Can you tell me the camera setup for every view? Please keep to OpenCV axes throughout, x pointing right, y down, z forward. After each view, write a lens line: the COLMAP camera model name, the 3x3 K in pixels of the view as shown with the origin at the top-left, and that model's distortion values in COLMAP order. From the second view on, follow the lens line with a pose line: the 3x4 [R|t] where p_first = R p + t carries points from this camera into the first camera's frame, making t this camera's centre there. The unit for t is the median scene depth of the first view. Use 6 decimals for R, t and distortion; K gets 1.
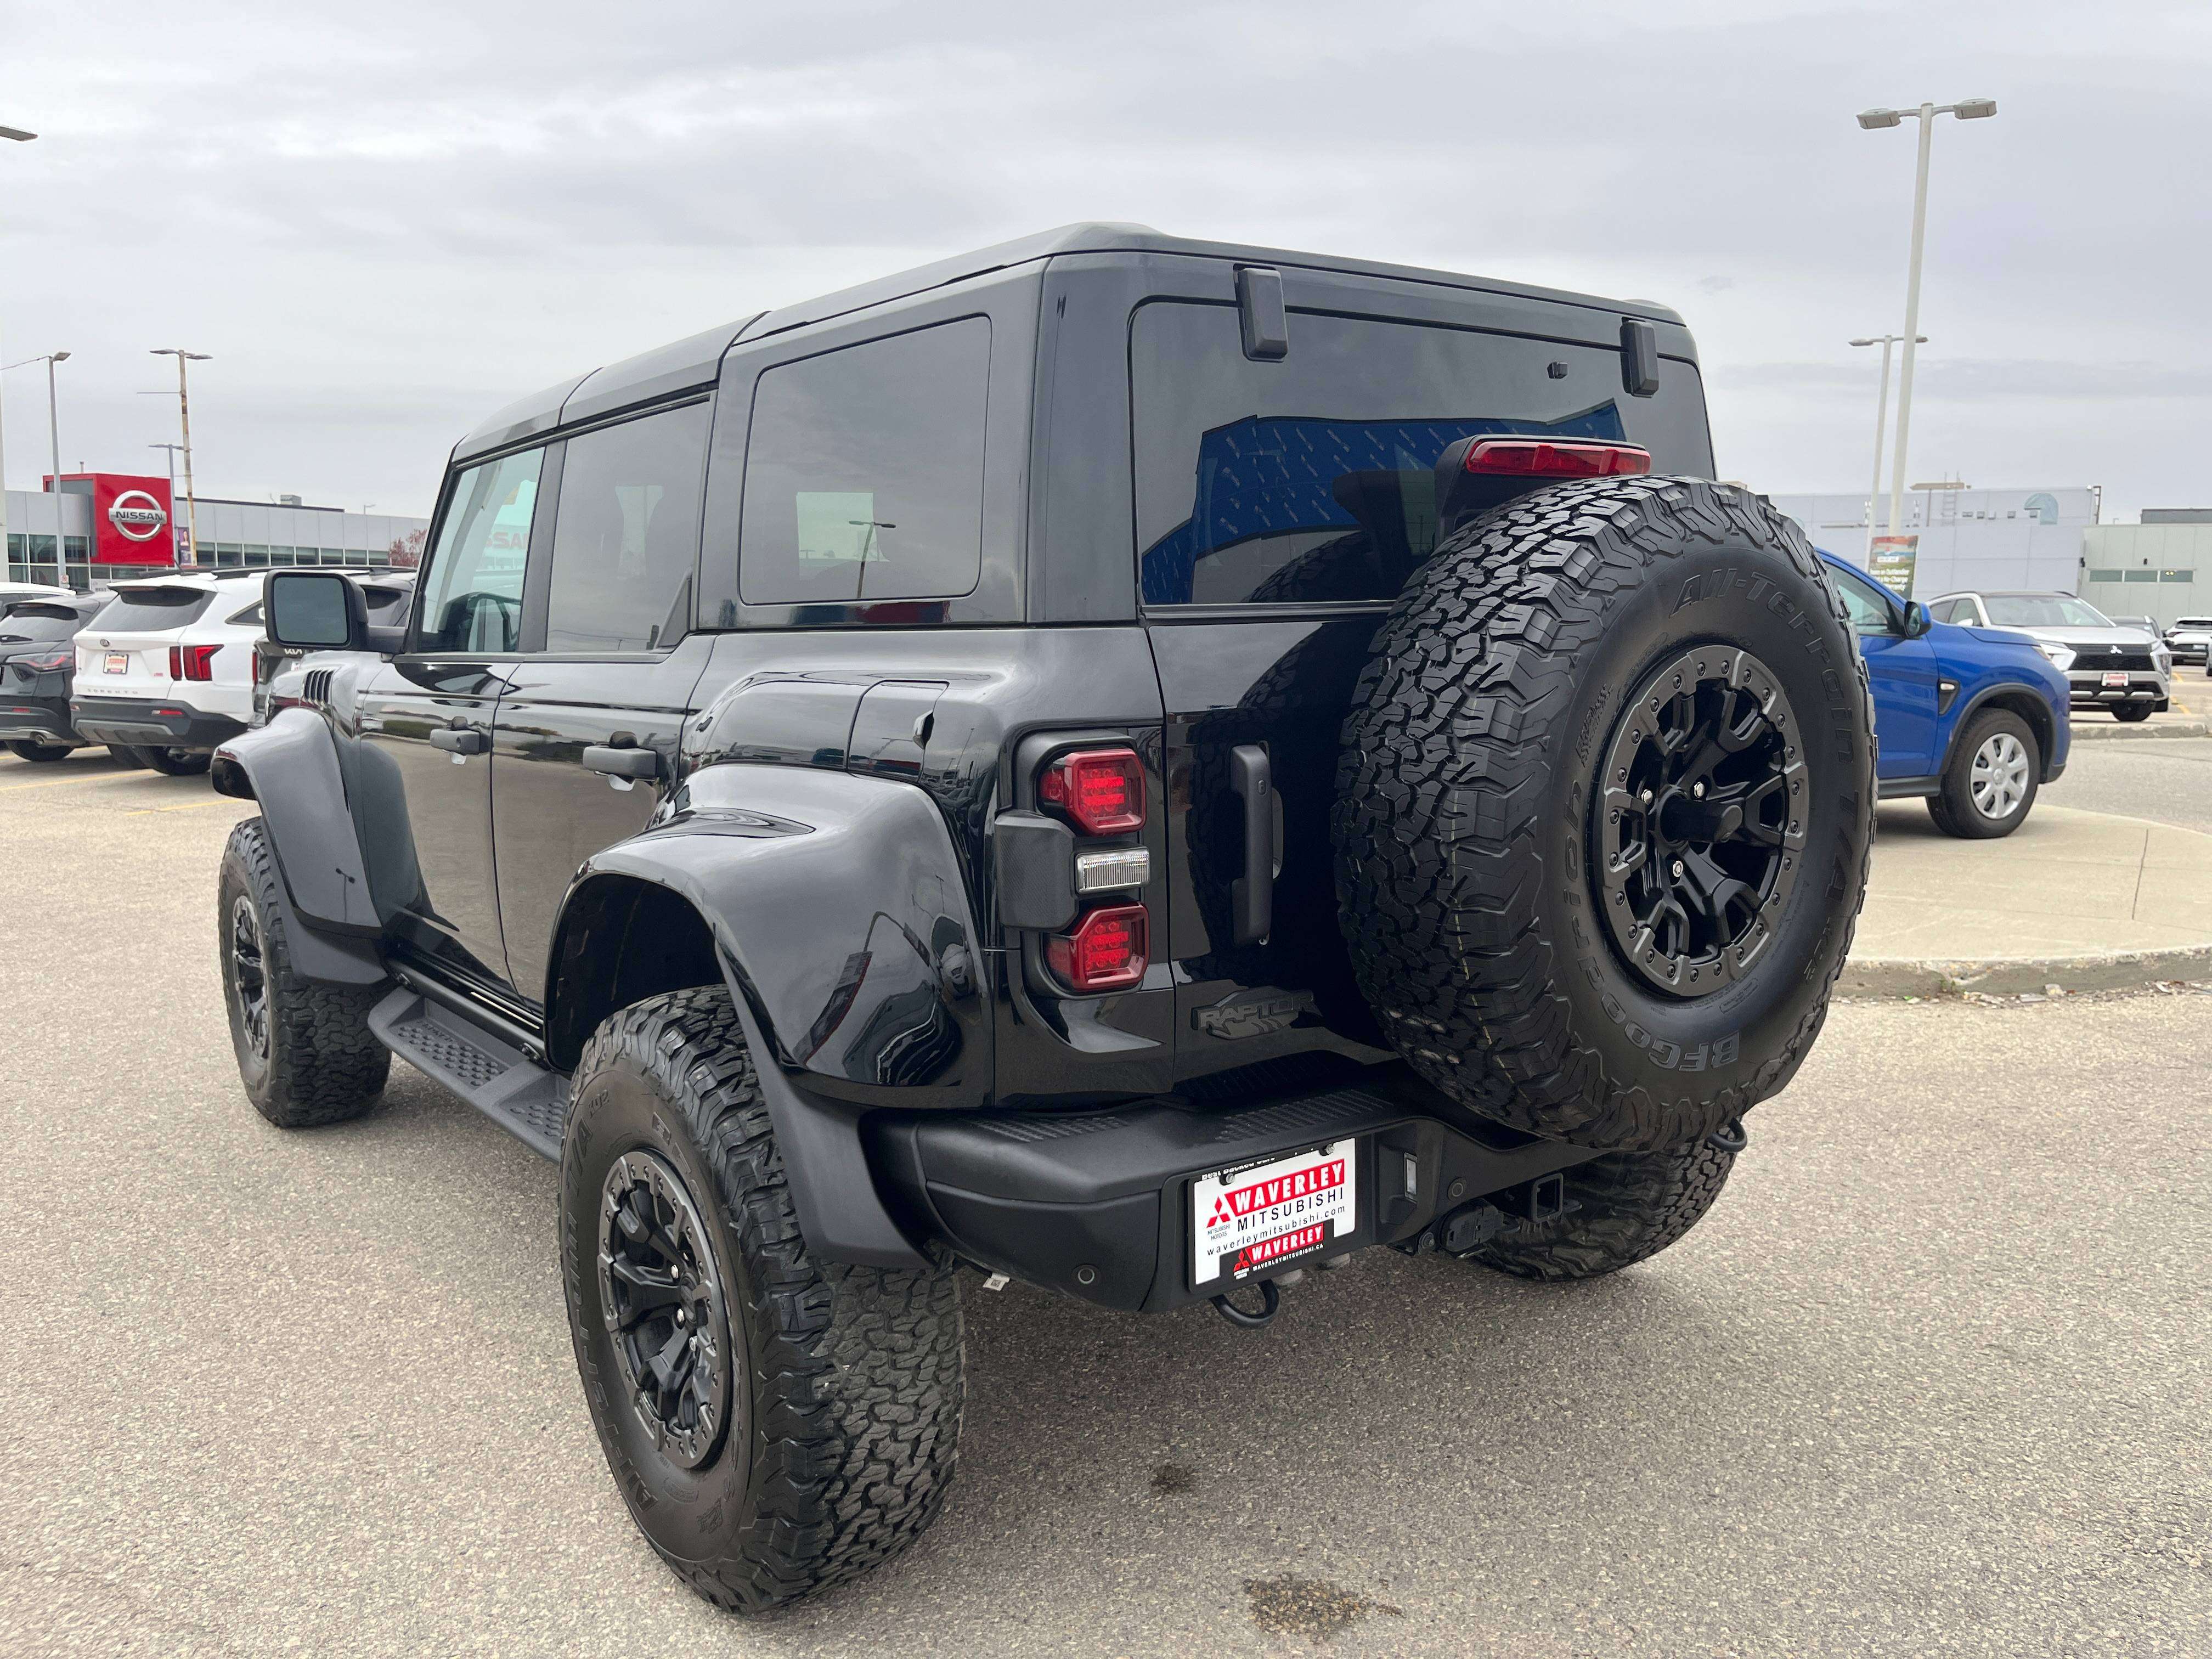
lens RADIAL K [[1717.1, 0, 1102.1], [0, 1717.1, 849.1], [0, 0, 1]] dist [0.006659, -0.013169]
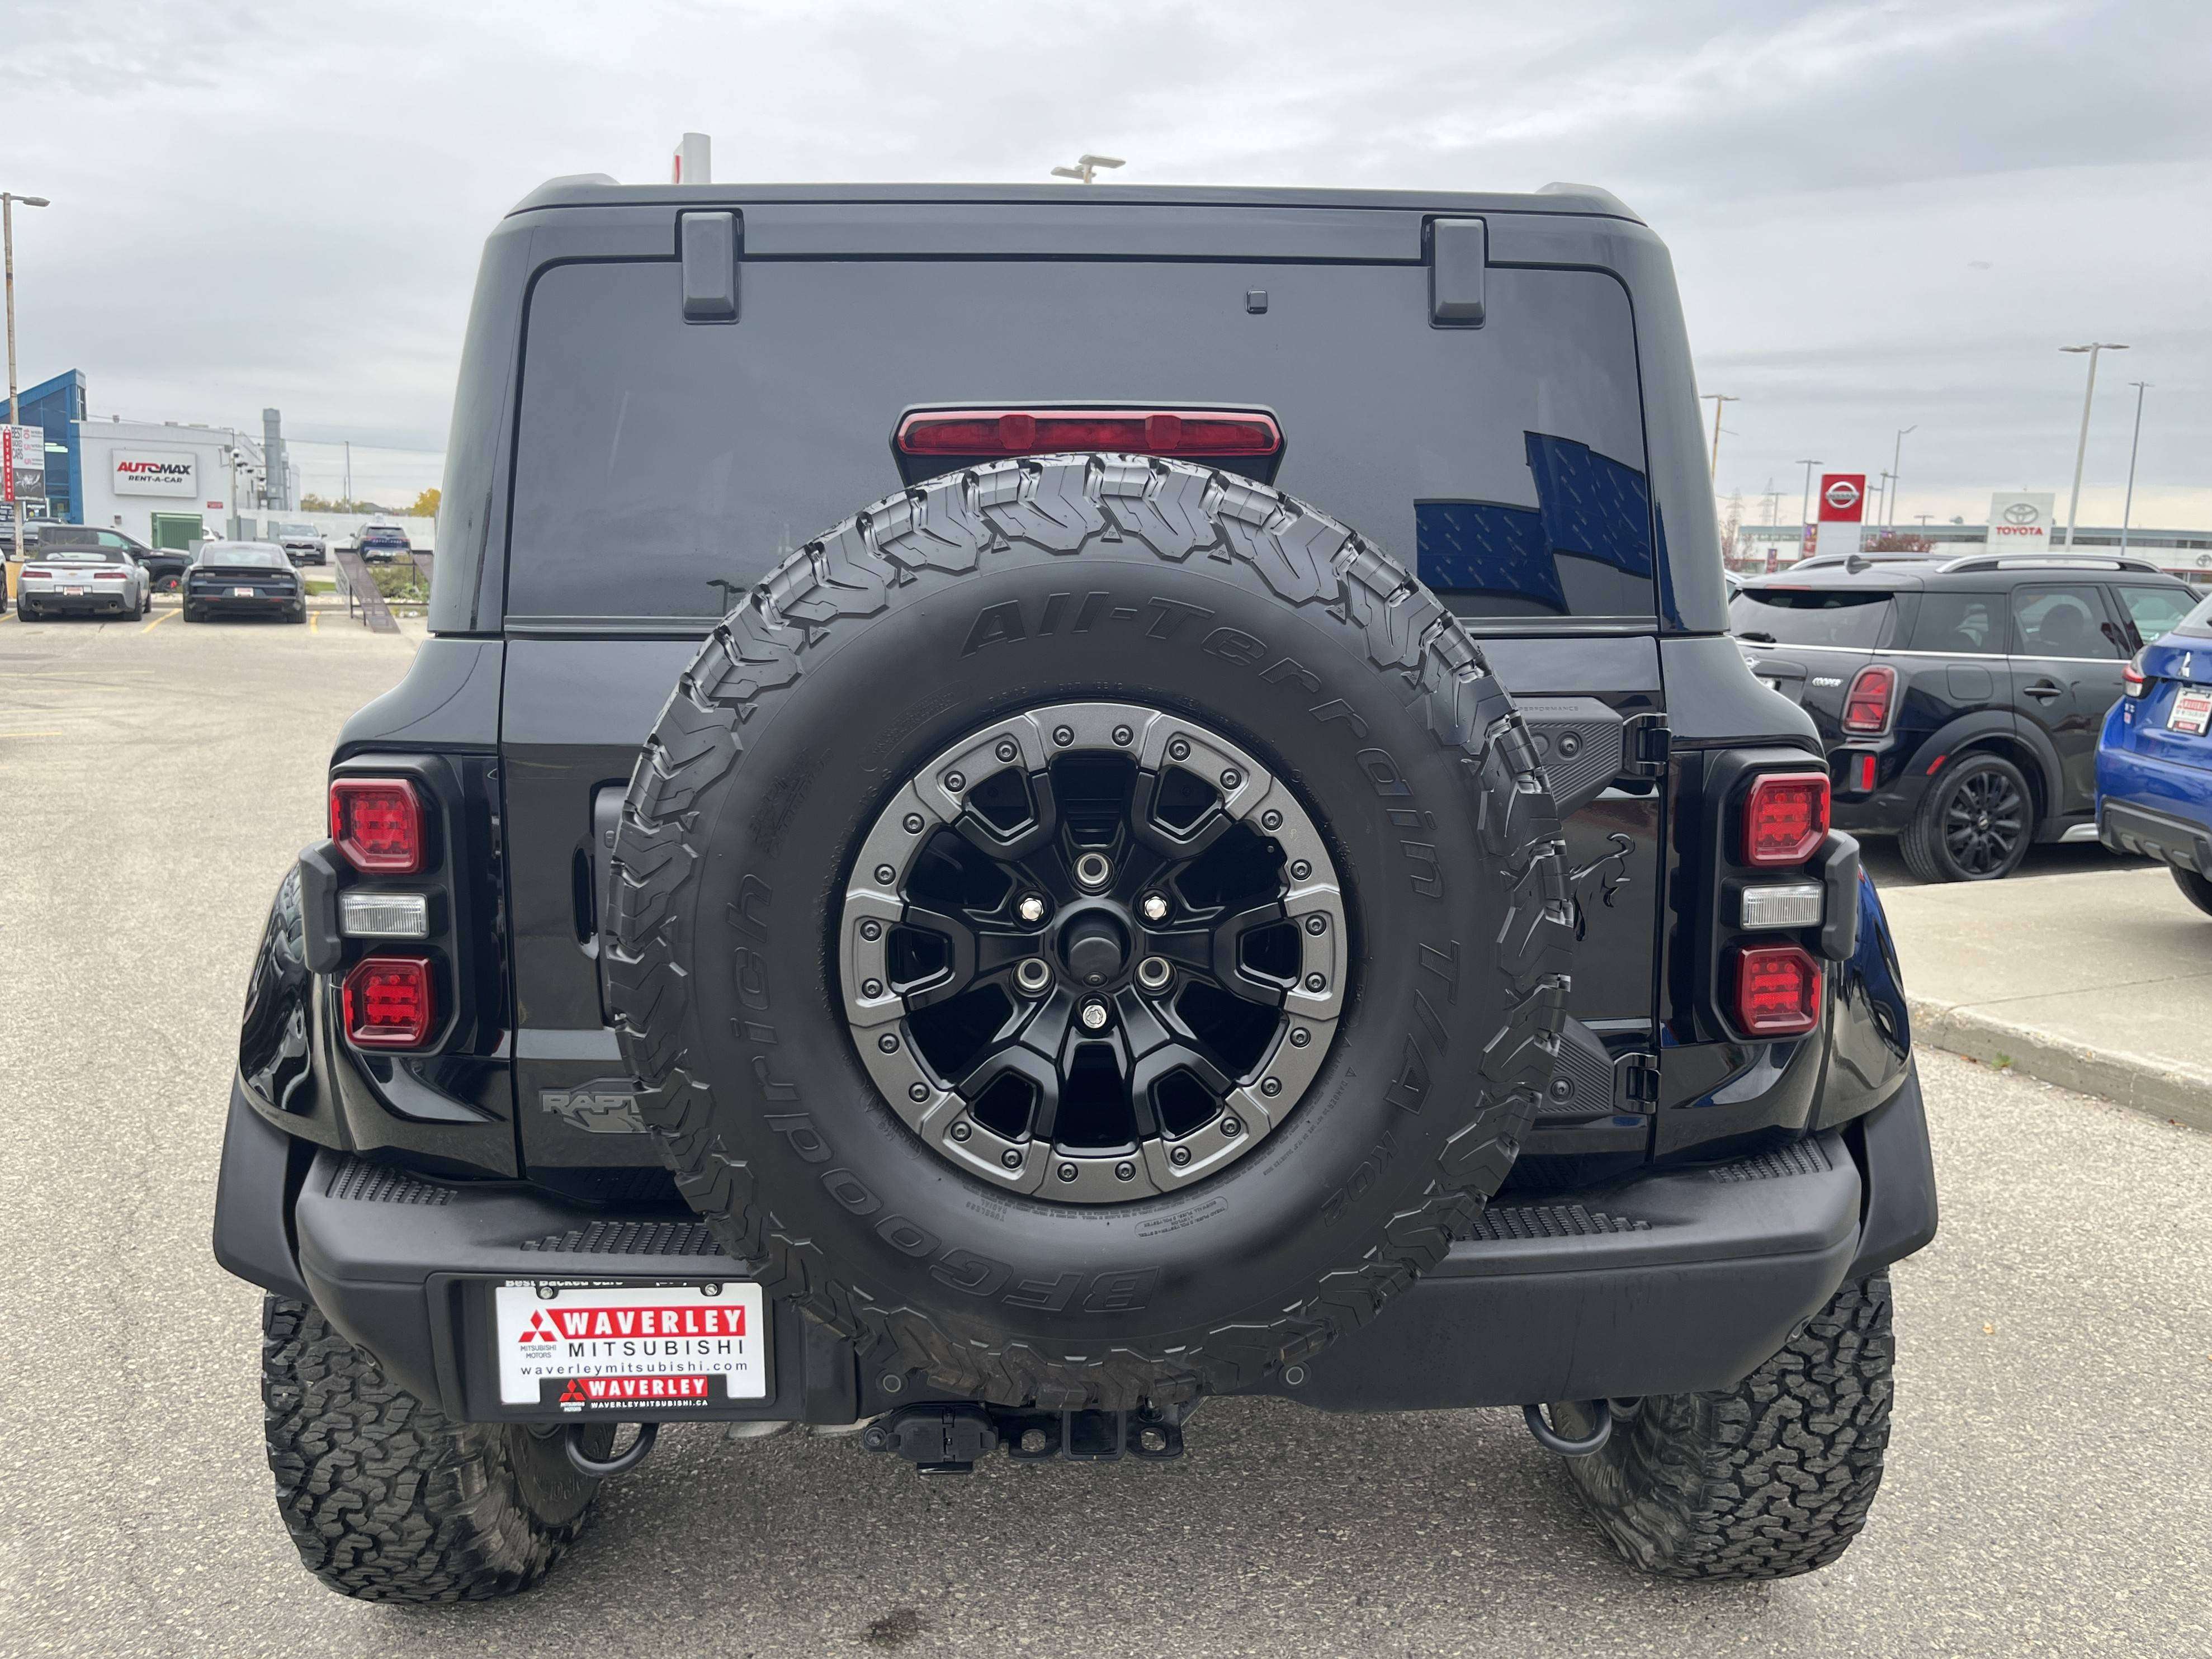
lens RADIAL K [[1742.3, 0, 1106.0], [0, 1742.3, 829.5], [0, 0, 1]] dist [0.003278, -0.002479]
pose [[0.815449, 0.100560, -0.570026, 0.734538], [-0.097291, 0.994595, 0.036280, -0.090601], [0.570593, 0.025874, 0.820825, 0.421757]]
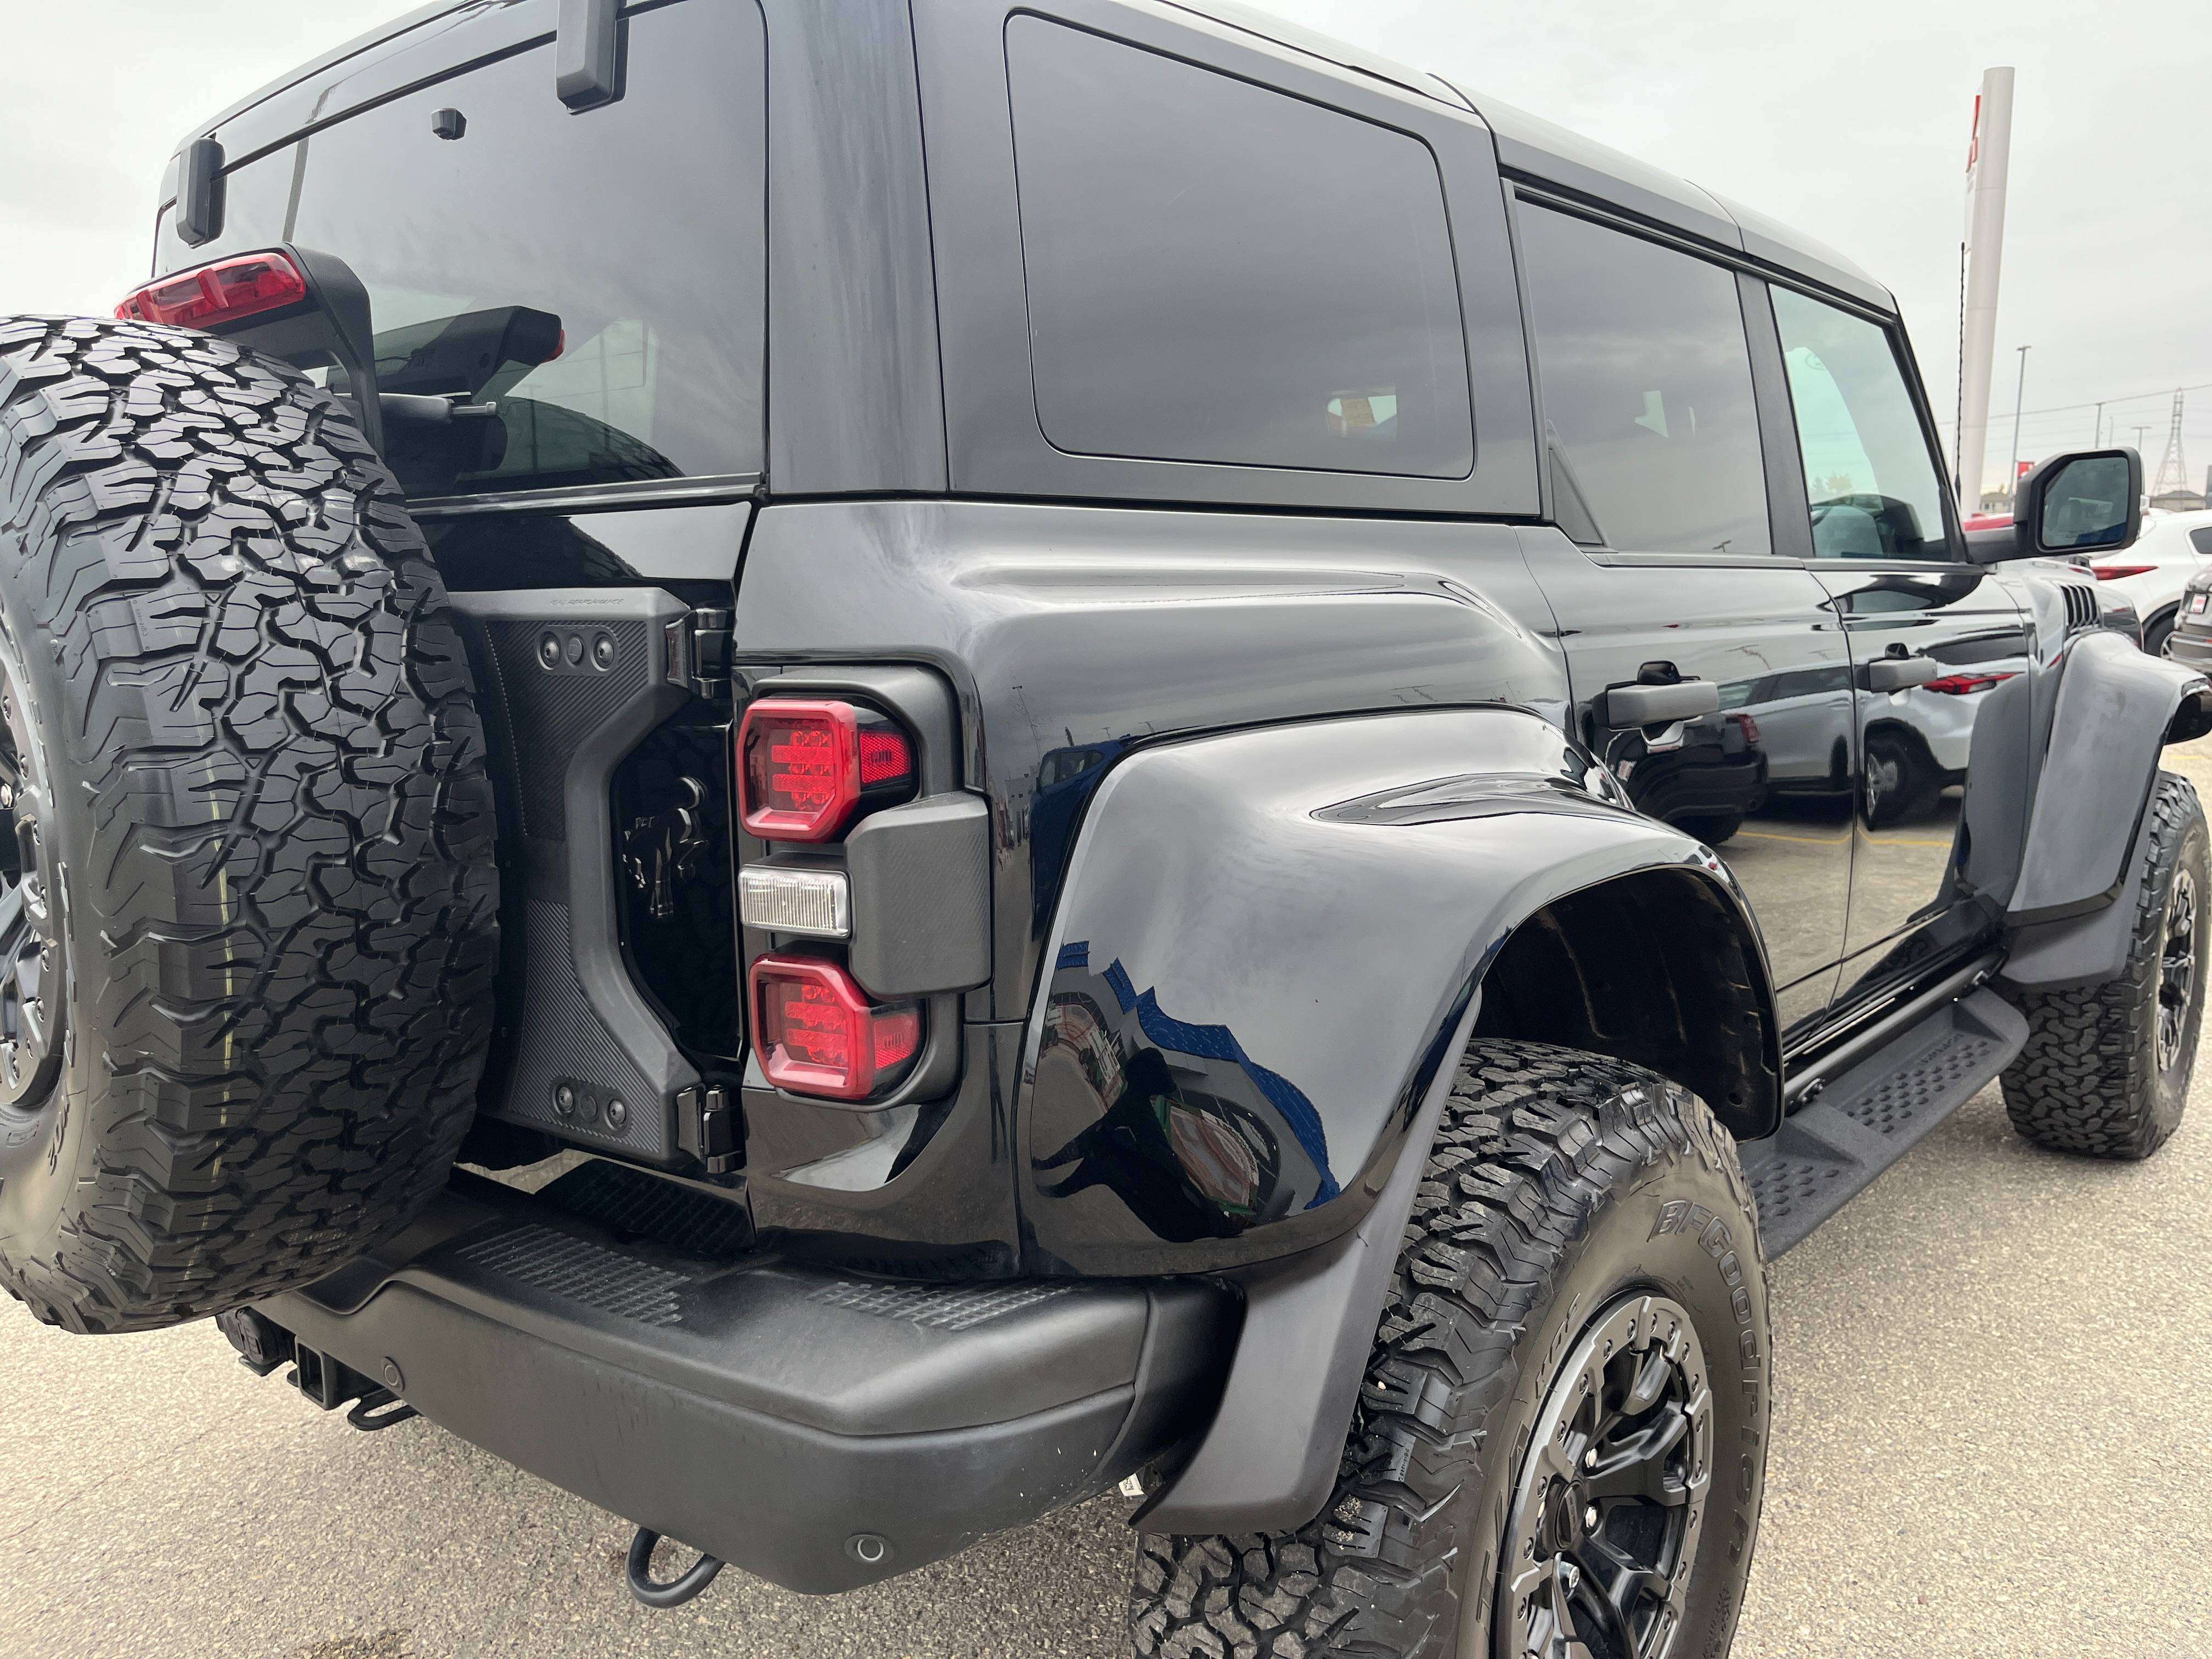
lens RADIAL K [[1717.1, 0, 1102.1], [0, 1717.1, 849.1], [0, 0, 1]] dist [0.006659, -0.013169]
pose [[0.214465, 0.164074, -0.962852, 1.065140], [-0.128015, 0.982008, 0.138824, -0.158699], [0.968306, 0.093487, 0.231610, 1.248785]]
